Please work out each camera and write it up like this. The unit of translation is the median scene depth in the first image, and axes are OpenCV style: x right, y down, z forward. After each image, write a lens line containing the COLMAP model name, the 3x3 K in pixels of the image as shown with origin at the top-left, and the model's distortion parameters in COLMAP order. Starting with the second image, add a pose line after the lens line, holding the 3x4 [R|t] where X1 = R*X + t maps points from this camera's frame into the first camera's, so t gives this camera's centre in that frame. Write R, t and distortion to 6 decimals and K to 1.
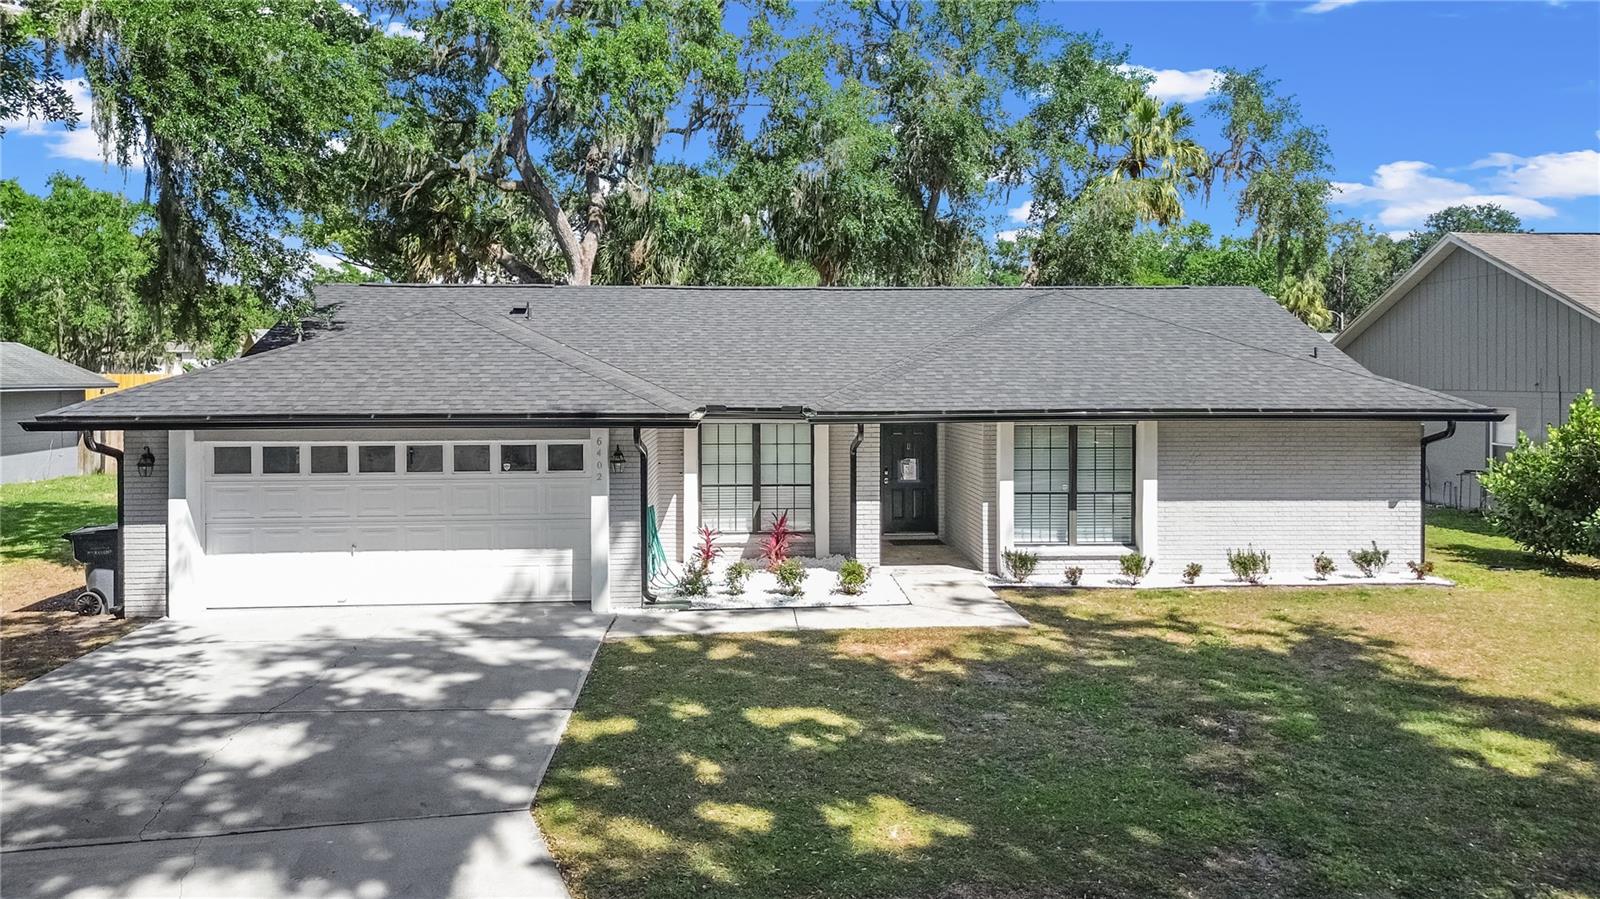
lens RADIAL K [[1164.4, 0, 800.8], [0, 1164.4, 392.5], [0, 0, 1]] dist [0.061792, -0.064809]
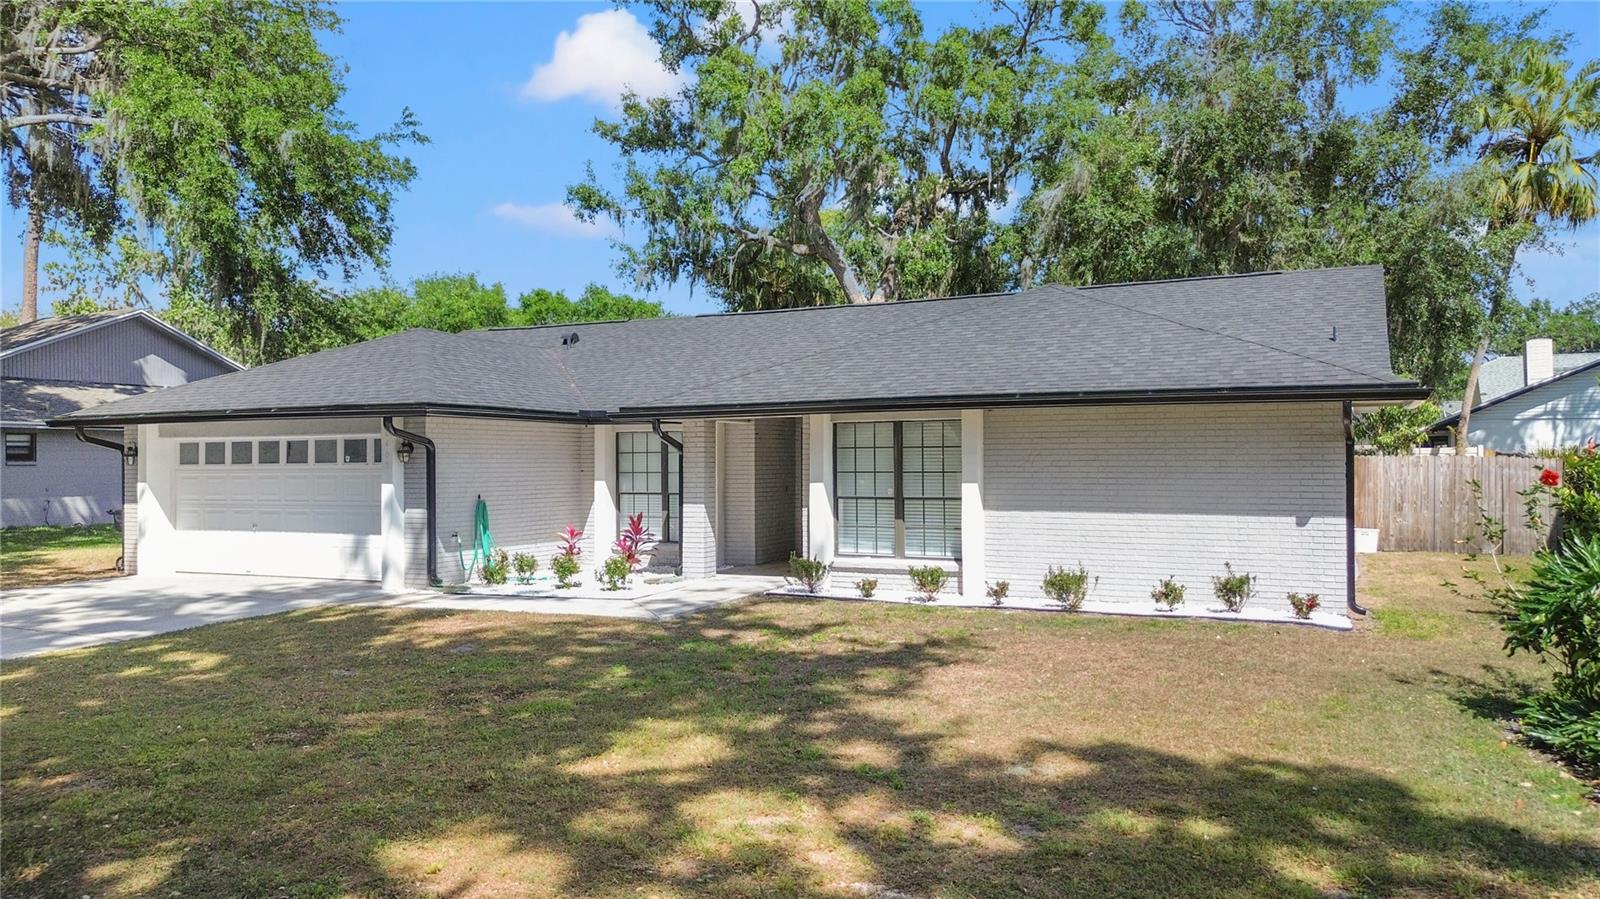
lens RADIAL K [[1136.0, 0, 800.0], [0, 1136.0, 449.5], [0, 0, 1]] dist [0.055274, -0.055472]
pose [[0.870709, -0.009371, -0.491709, 0.613725], [-0.001481, 0.999764, -0.021675, 0.070883], [0.491796, 0.019600, 0.870490, 0.229546]]
